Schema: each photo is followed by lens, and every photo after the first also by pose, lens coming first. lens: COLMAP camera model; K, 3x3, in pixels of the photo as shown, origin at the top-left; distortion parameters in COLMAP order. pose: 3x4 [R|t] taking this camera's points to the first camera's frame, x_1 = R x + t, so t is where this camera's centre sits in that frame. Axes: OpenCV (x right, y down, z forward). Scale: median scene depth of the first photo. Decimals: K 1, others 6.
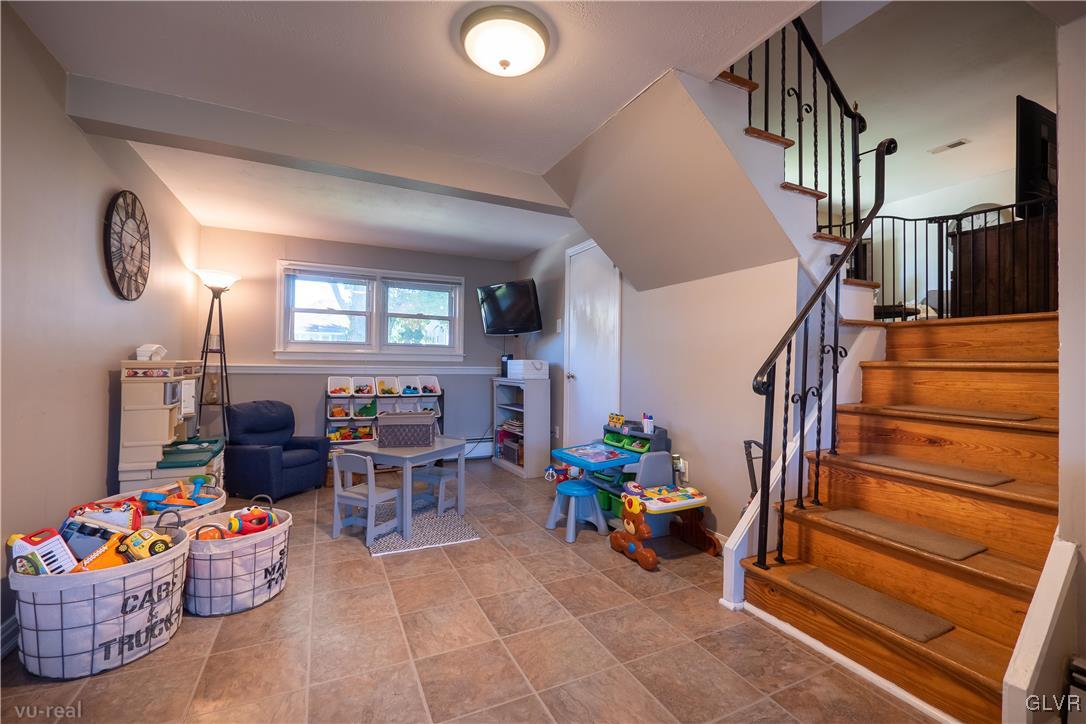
lens RADIAL K [[459.1, 0, 539.0], [0, 459.1, 359.4], [0, 0, 1]] dist [-0.004684, -0.000194]
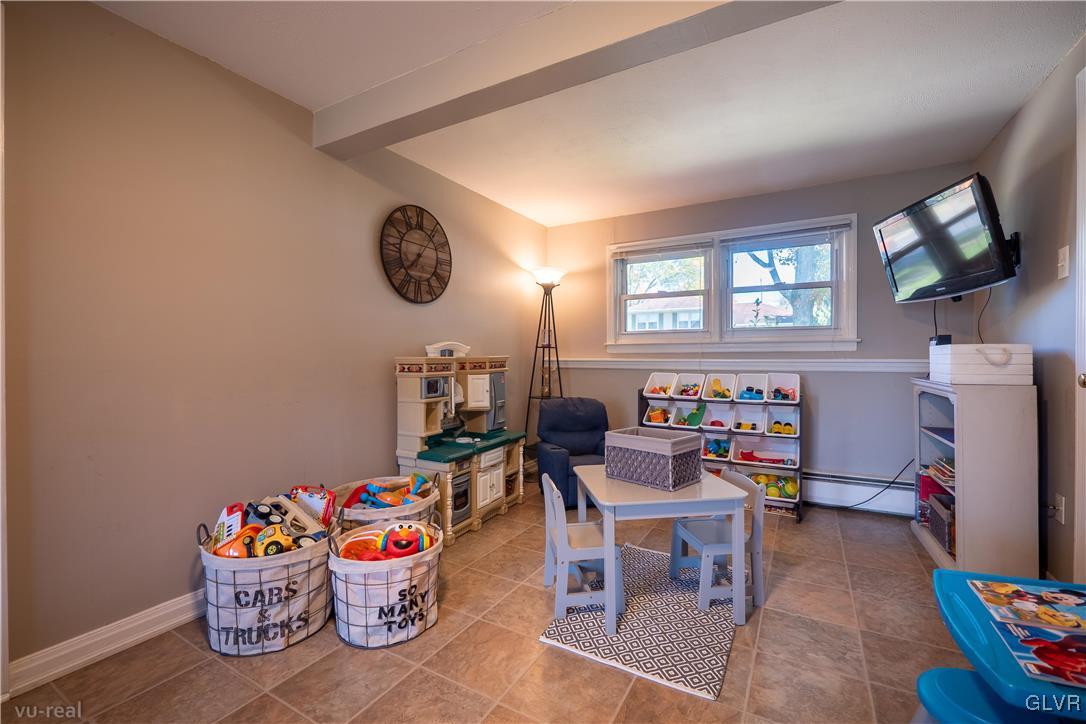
lens RADIAL K [[459.1, 0, 539.0], [0, 459.1, 359.4], [0, 0, 1]] dist [-0.004684, -0.000194]
pose [[0.566641, -0.008007, -0.823926, 0.152868], [0.021079, 0.999766, 0.004780, 0.007128], [0.823695, -0.020076, 0.566677, 0.471953]]
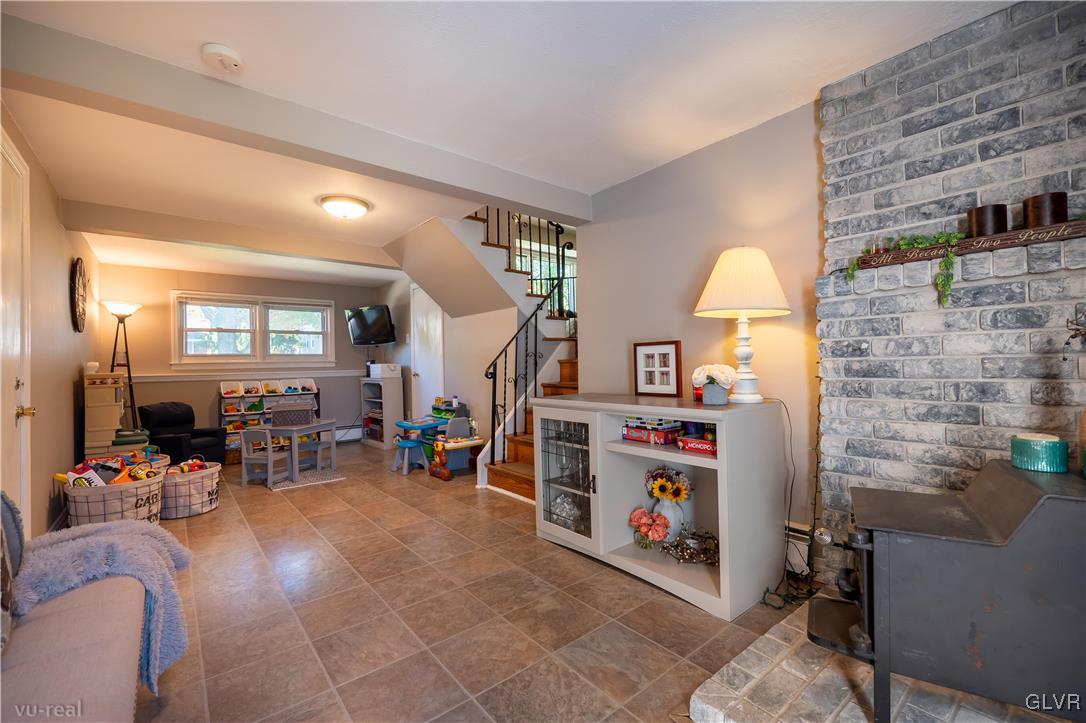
lens RADIAL K [[459.1, 0, 539.0], [0, 459.1, 358.9], [0, 0, 1]] dist [-0.004684, -0.000194]
pose [[0.970828, -0.029351, 0.237973, 0.129016], [0.029480, 0.999561, 0.003019, -0.005625], [-0.237957, 0.004085, 0.971267, -0.586571]]
